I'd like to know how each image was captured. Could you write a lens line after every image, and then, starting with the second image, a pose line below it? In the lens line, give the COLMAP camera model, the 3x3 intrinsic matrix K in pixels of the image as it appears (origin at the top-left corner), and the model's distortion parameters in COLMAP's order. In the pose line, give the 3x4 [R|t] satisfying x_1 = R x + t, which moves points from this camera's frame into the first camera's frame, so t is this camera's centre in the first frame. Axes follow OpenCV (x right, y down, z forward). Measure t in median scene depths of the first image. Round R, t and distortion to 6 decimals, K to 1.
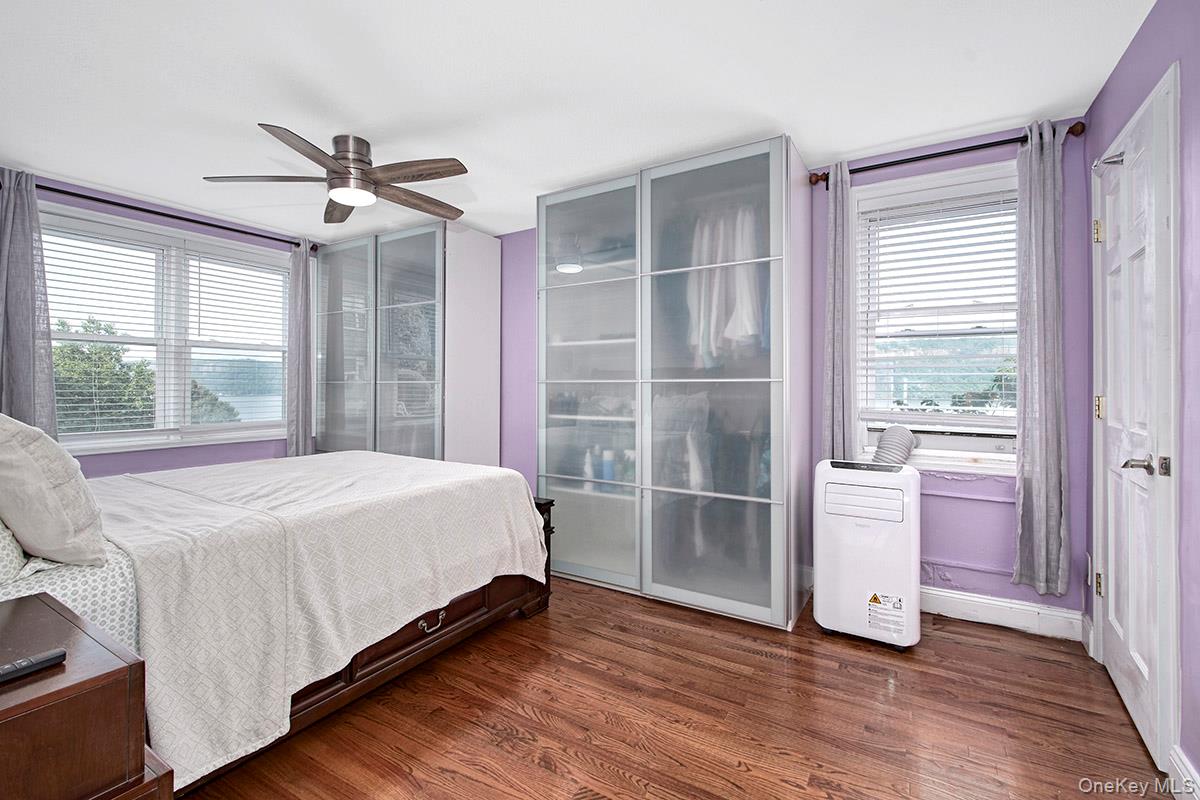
lens RADIAL K [[545.2, 0, 593.9], [0, 545.2, 391.2], [0, 0, 1]] dist [-0.000788, -0.001277]
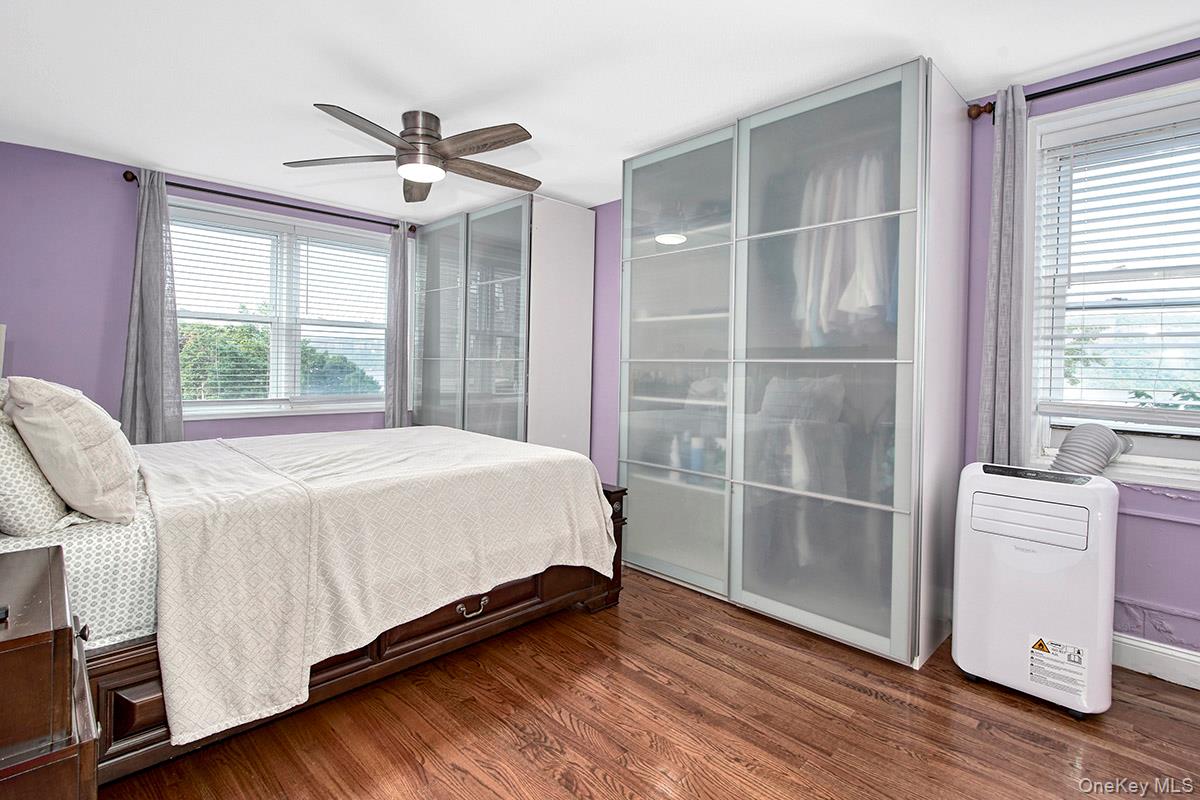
lens RADIAL K [[545.2, 0, 614.2], [0, 545.2, 378.3], [0, 0, 1]] dist [-0.000788, -0.001277]
pose [[0.963795, 0.020037, -0.265891, 0.147649], [-0.017064, 0.999763, 0.013487, 0.001170], [0.266098, -0.008461, 0.963909, 0.108434]]
